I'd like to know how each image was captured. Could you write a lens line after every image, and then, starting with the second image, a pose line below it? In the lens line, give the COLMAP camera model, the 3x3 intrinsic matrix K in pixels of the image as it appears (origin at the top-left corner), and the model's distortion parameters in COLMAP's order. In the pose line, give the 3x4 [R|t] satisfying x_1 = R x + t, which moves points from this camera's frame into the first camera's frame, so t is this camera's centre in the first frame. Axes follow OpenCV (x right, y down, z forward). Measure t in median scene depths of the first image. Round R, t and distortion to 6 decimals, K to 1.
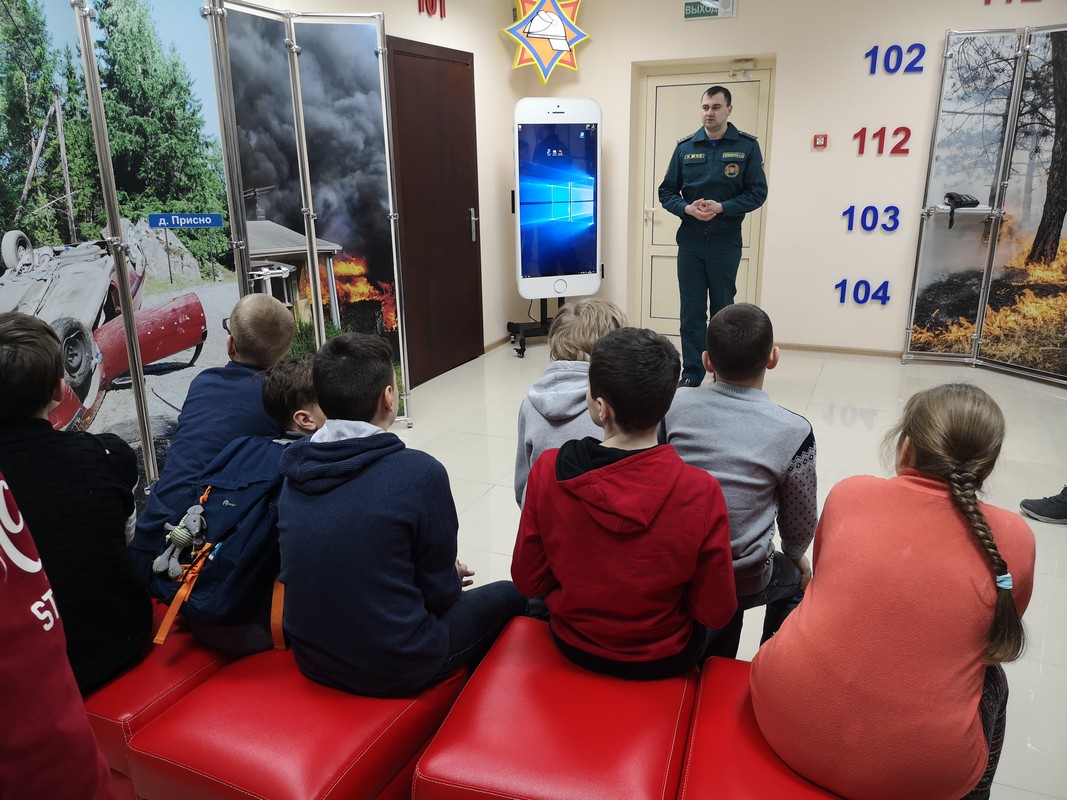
lens RADIAL K [[840.7, 0, 535.6], [0, 840.7, 401.0], [0, 0, 1]] dist [0.024543, -0.006240]
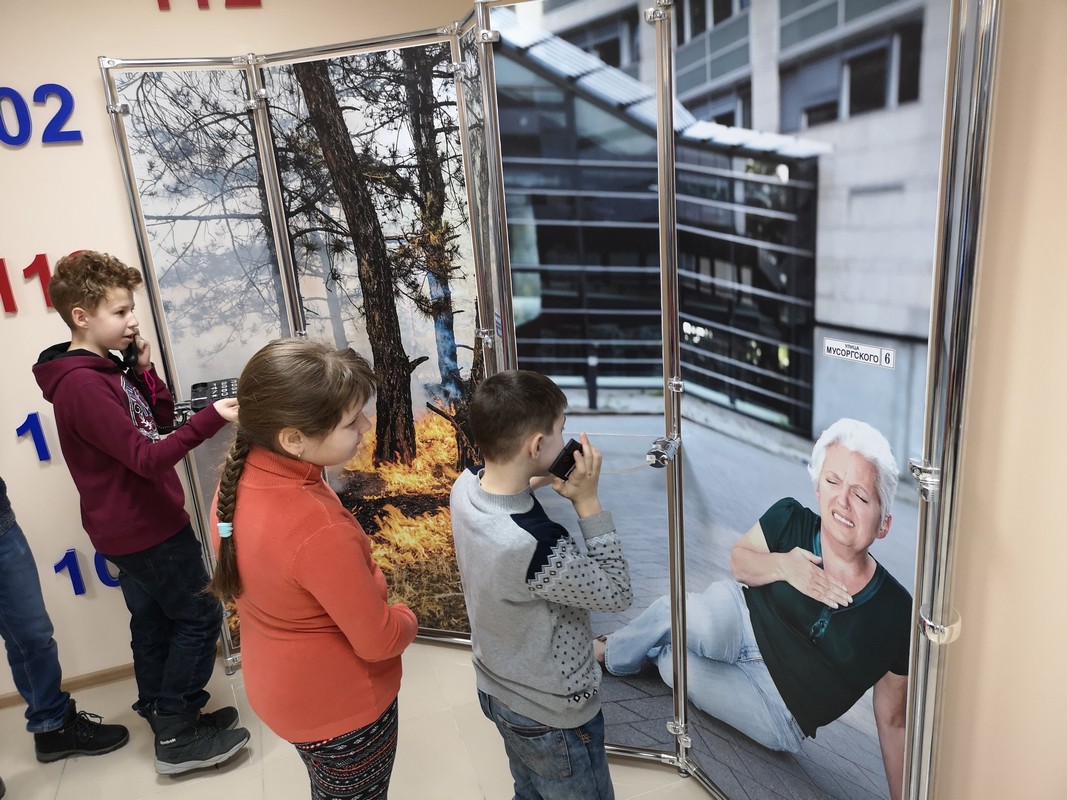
lens RADIAL K [[840.7, 0, 533.3], [0, 840.7, 400.4], [0, 0, 1]] dist [0.024543, -0.006240]
pose [[0.753180, -0.239765, 0.612563, 0.327461], [0.263838, 0.963133, 0.052579, -0.208282], [-0.602586, 0.122015, 0.788671, 0.491663]]
